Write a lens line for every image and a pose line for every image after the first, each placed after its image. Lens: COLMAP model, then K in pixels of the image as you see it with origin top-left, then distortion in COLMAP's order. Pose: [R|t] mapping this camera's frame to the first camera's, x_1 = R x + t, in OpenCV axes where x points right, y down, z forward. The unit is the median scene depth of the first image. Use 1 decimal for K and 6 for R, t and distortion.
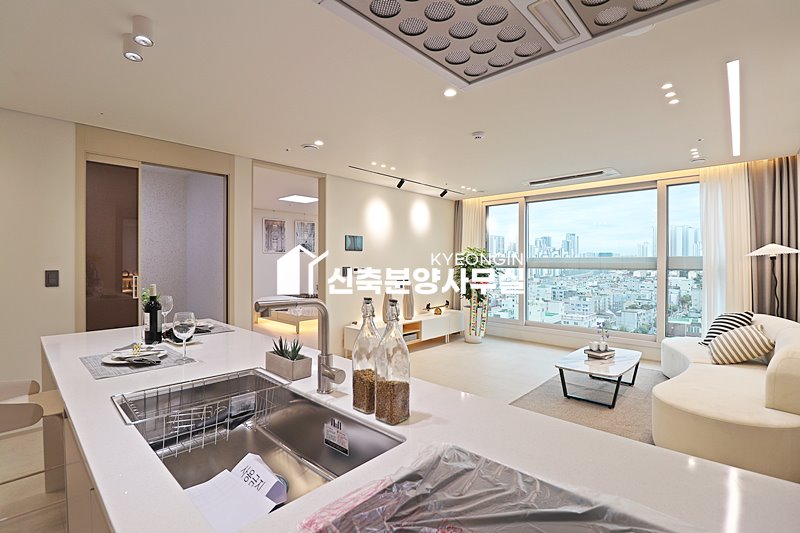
lens RADIAL K [[369.5, 0, 402.3], [0, 369.5, 263.0], [0, 0, 1]] dist [-0.005423, -0.007538]
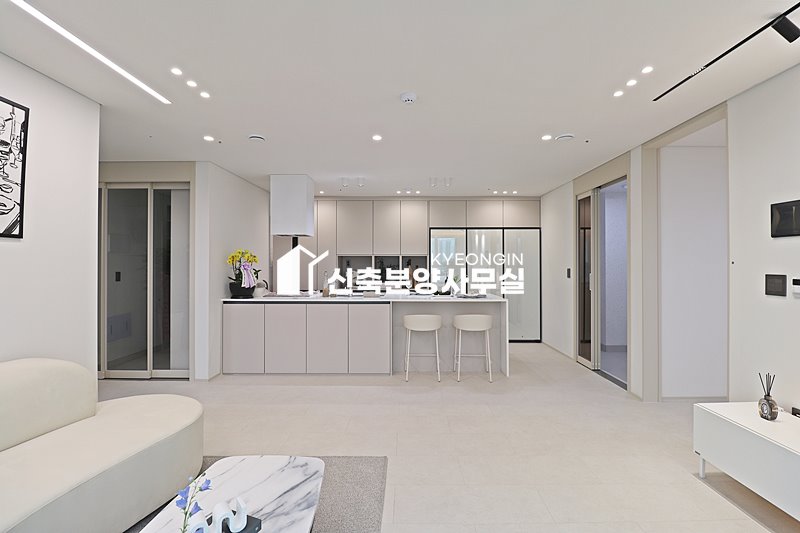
lens RADIAL K [[369.5, 0, 405.0], [0, 369.5, 259.6], [0, 0, 1]] dist [-0.005423, -0.007538]
pose [[-0.732138, -0.008616, -0.681102, 1.293745], [-0.003081, 0.999952, -0.009338, -0.004383], [0.681150, -0.004738, -0.732129, 2.732926]]
